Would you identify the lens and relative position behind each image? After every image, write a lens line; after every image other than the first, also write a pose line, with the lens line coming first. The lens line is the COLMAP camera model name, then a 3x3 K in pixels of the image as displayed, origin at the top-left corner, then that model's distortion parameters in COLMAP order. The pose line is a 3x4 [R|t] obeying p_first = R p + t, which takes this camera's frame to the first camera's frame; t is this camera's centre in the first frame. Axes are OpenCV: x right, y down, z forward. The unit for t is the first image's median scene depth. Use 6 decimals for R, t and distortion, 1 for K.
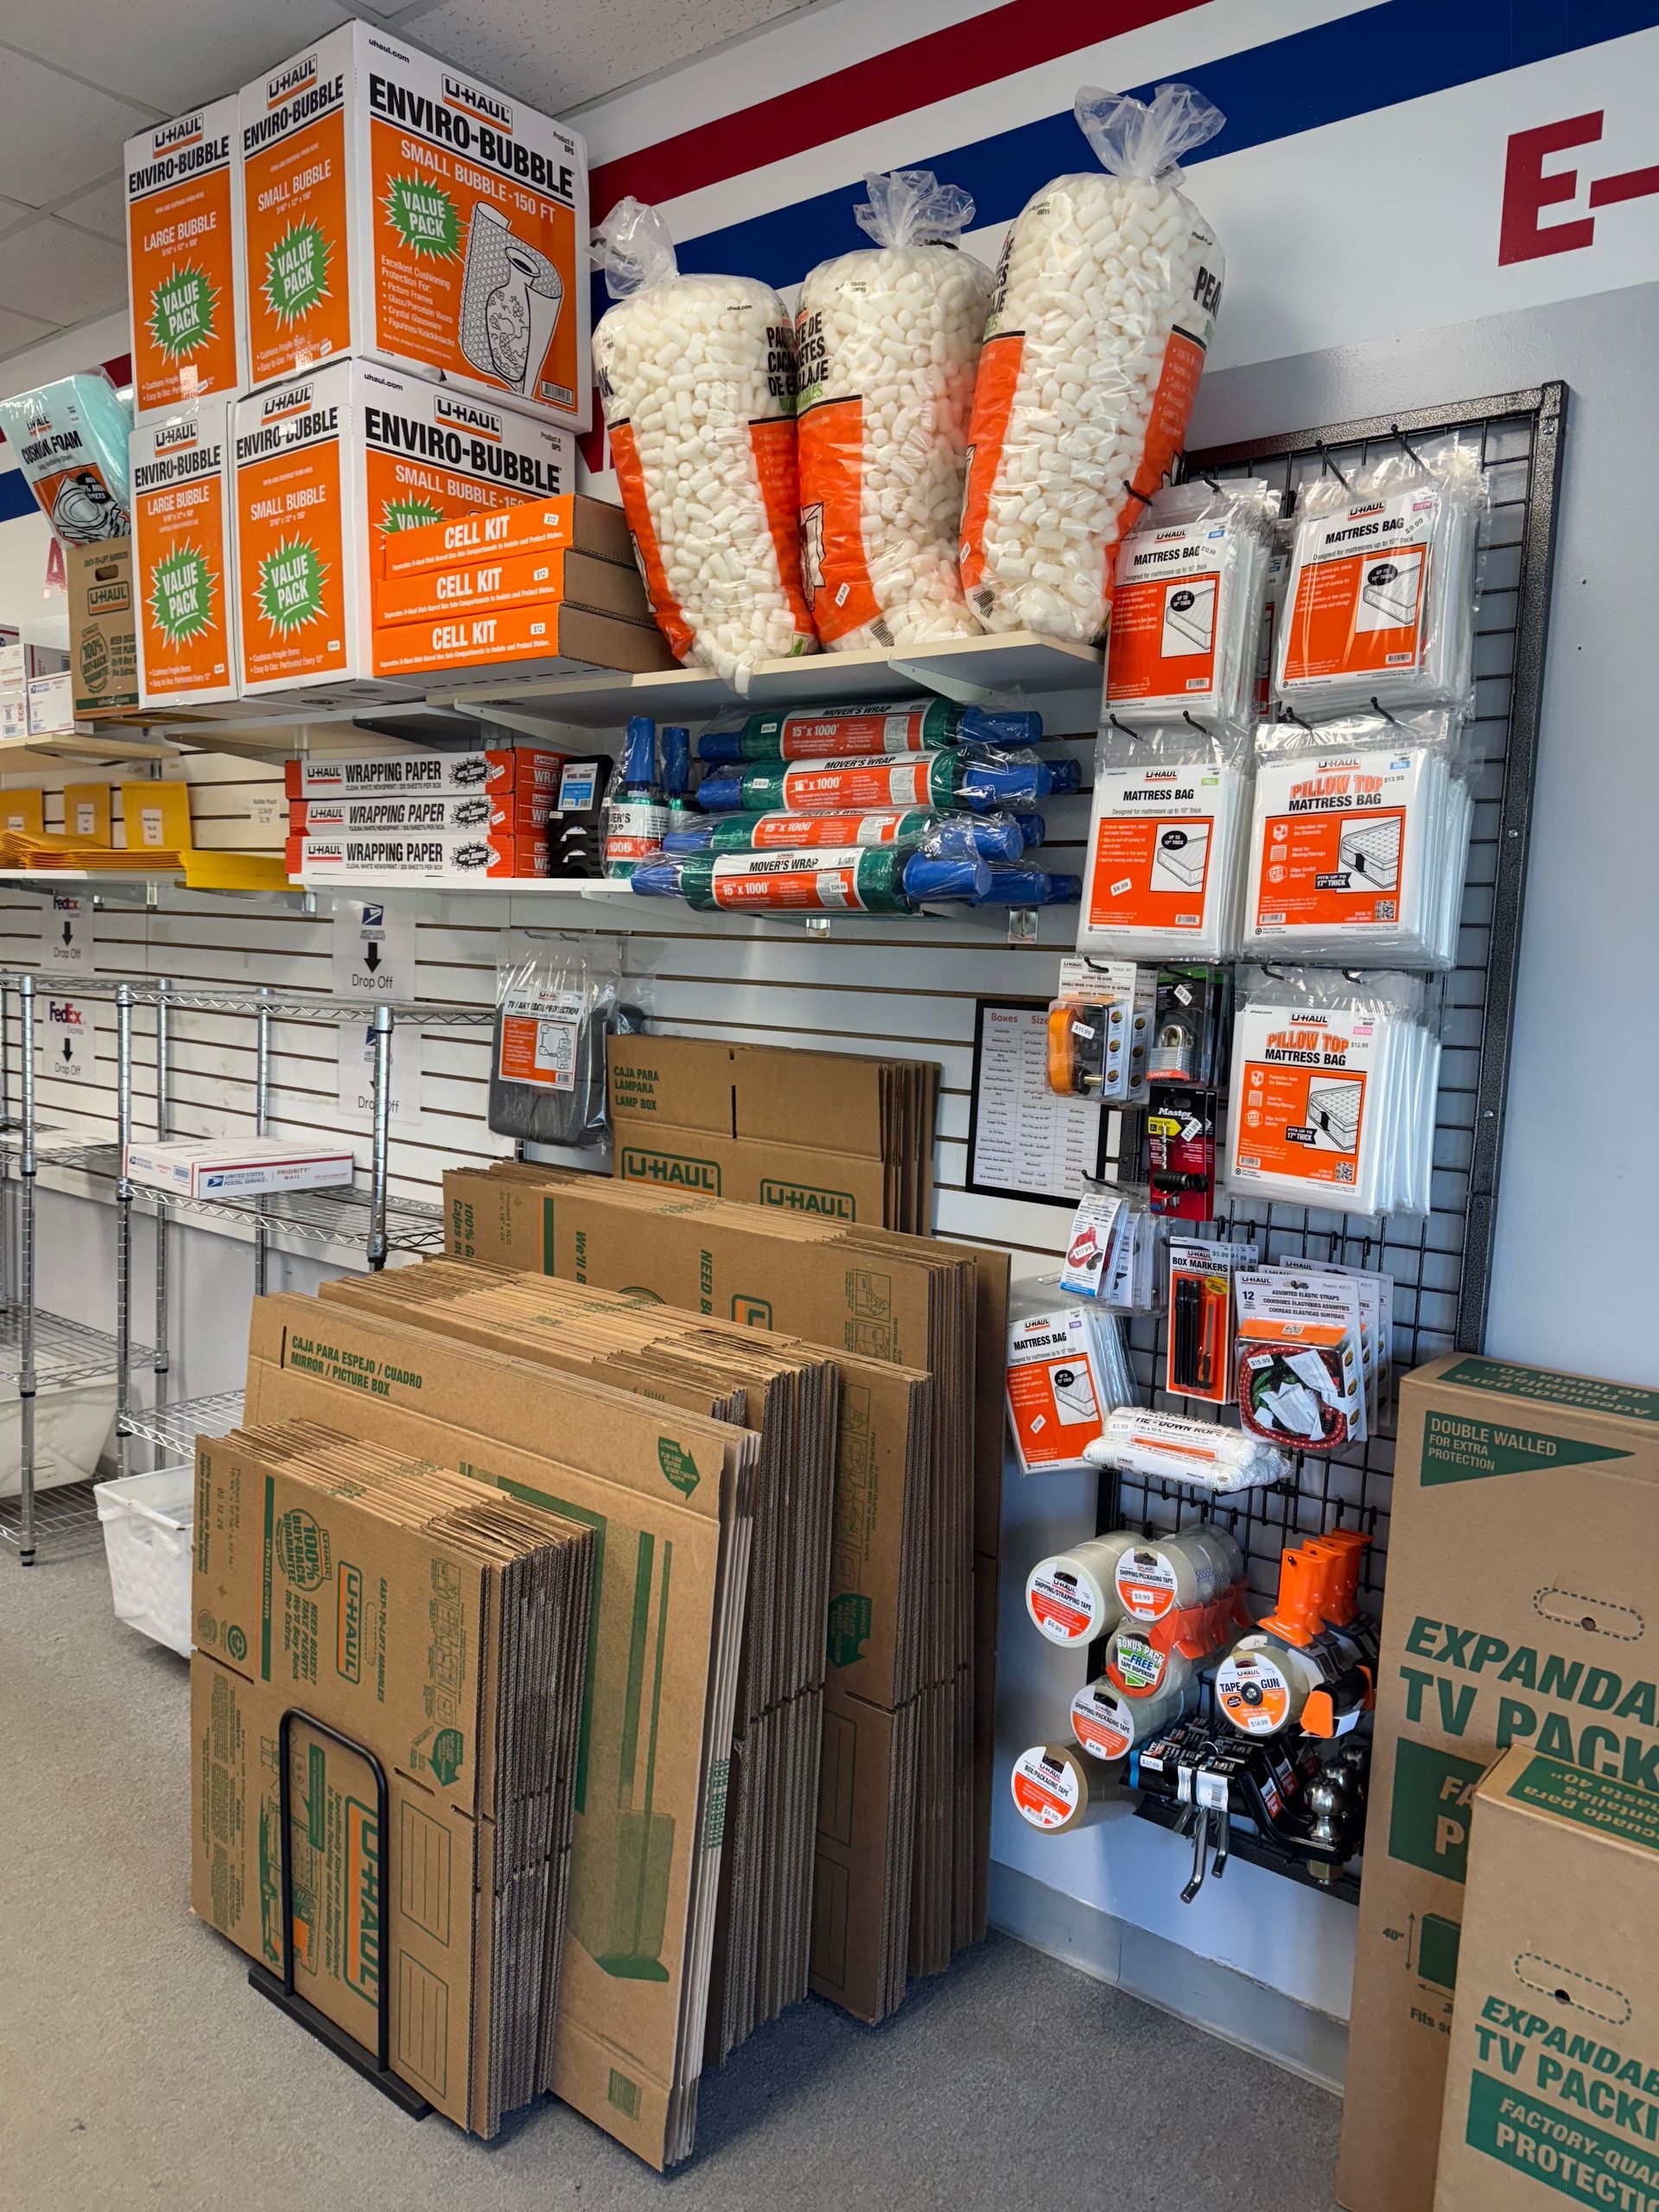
lens RADIAL K [[1539.7, 0, 829.5], [0, 1539.7, 1106.0], [0, 0, 1]] dist [0.155982, -0.276718]
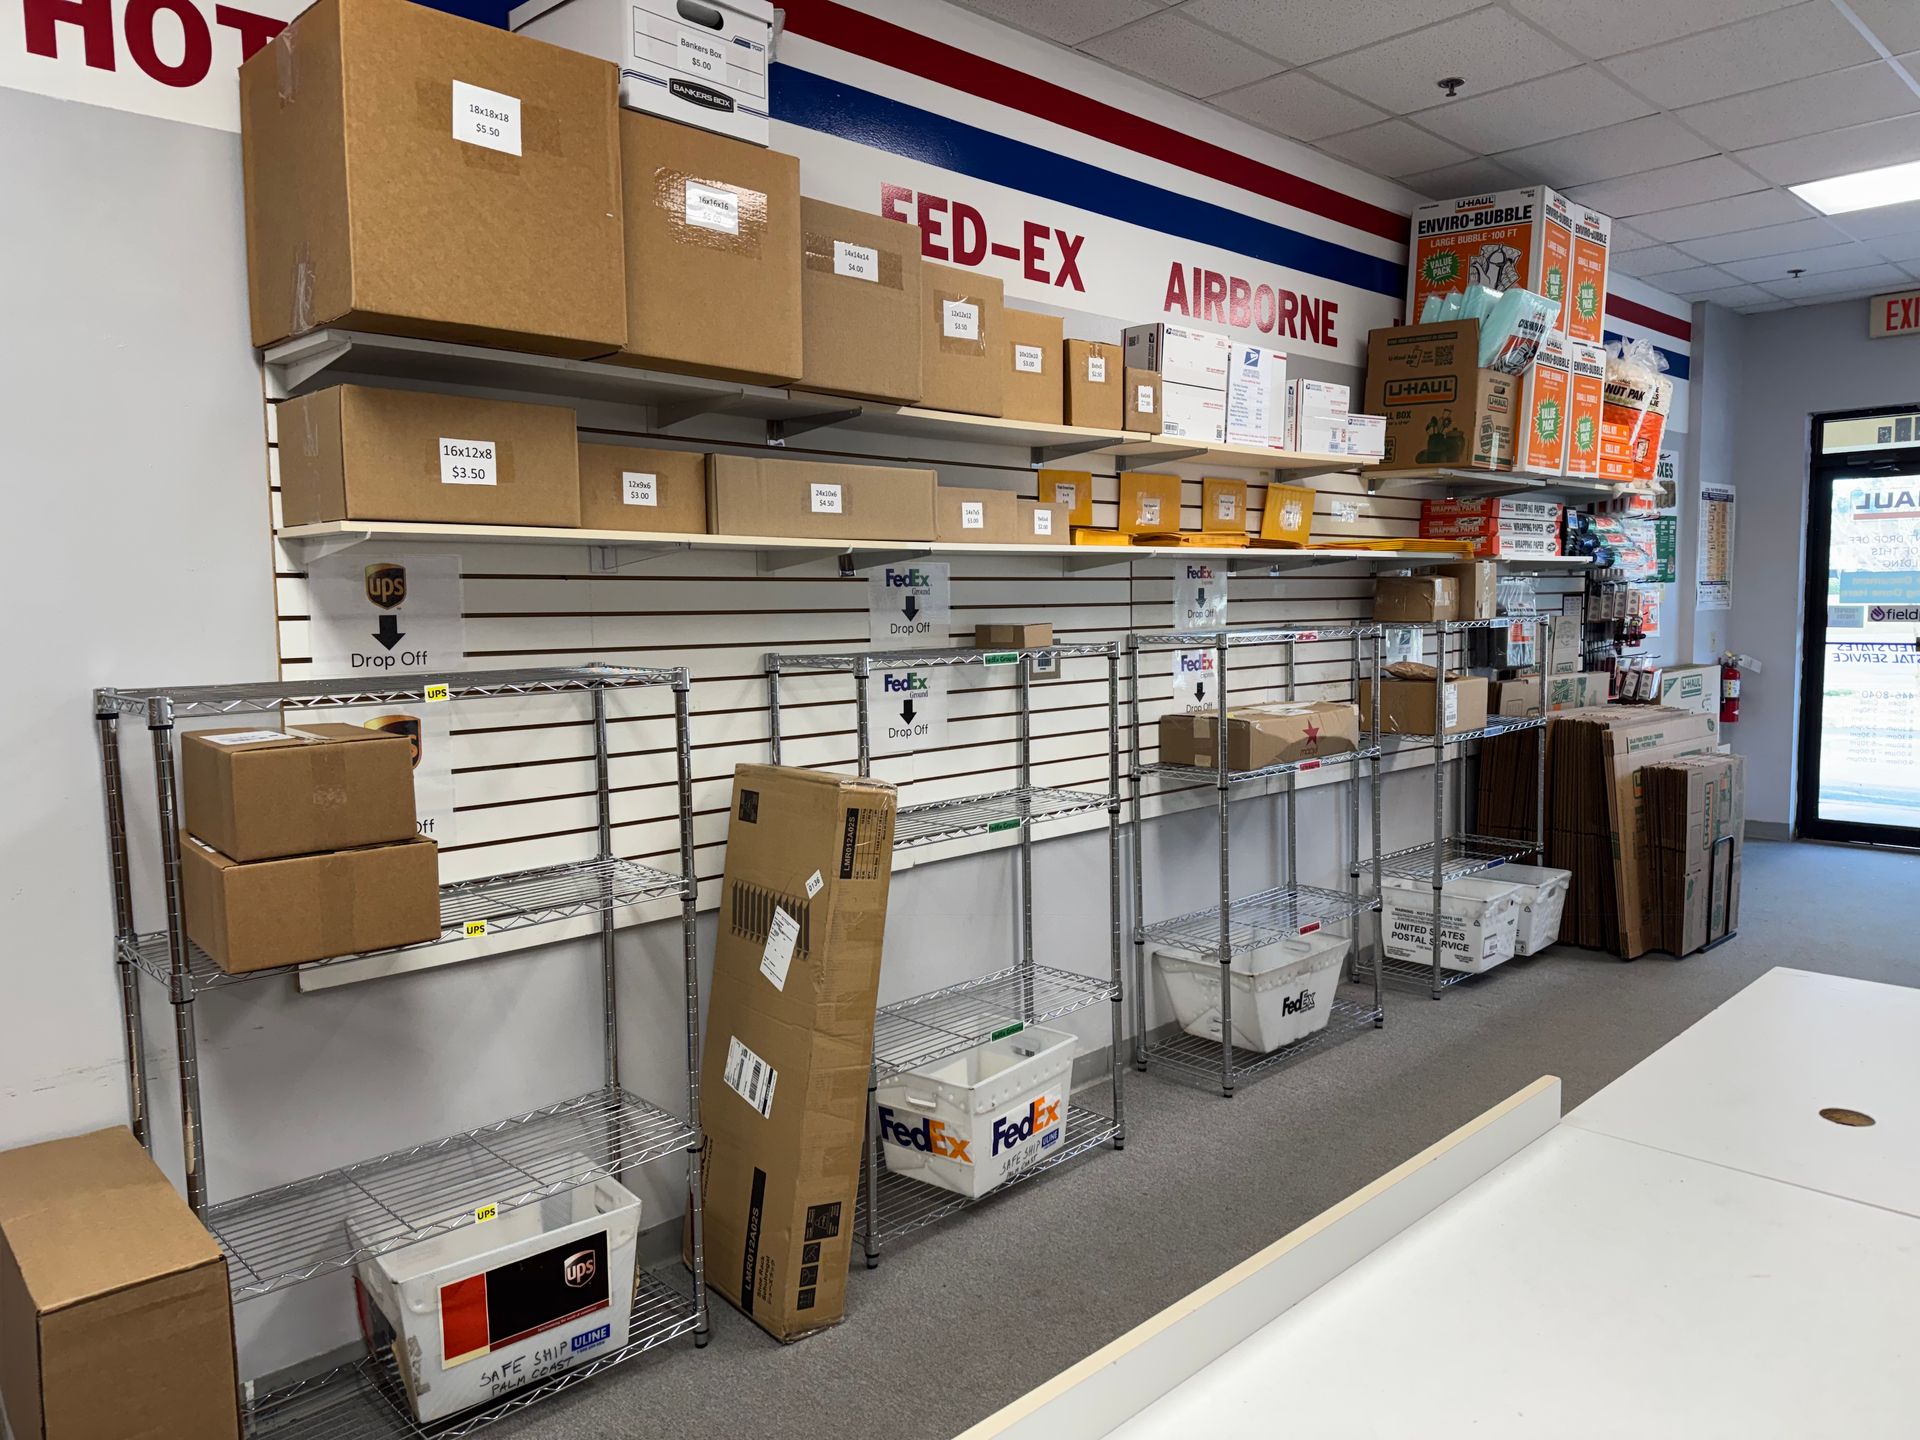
lens RADIAL K [[1336.4, 0, 960.0], [0, 1336.4, 720.0], [0, 0, 1]] dist [0.155982, -0.276718]
pose [[0.114981, -0.140824, 0.983335, -2.281367], [0.110410, 0.985579, 0.128235, -0.250436], [-0.987213, 0.093826, 0.128871, 1.547657]]
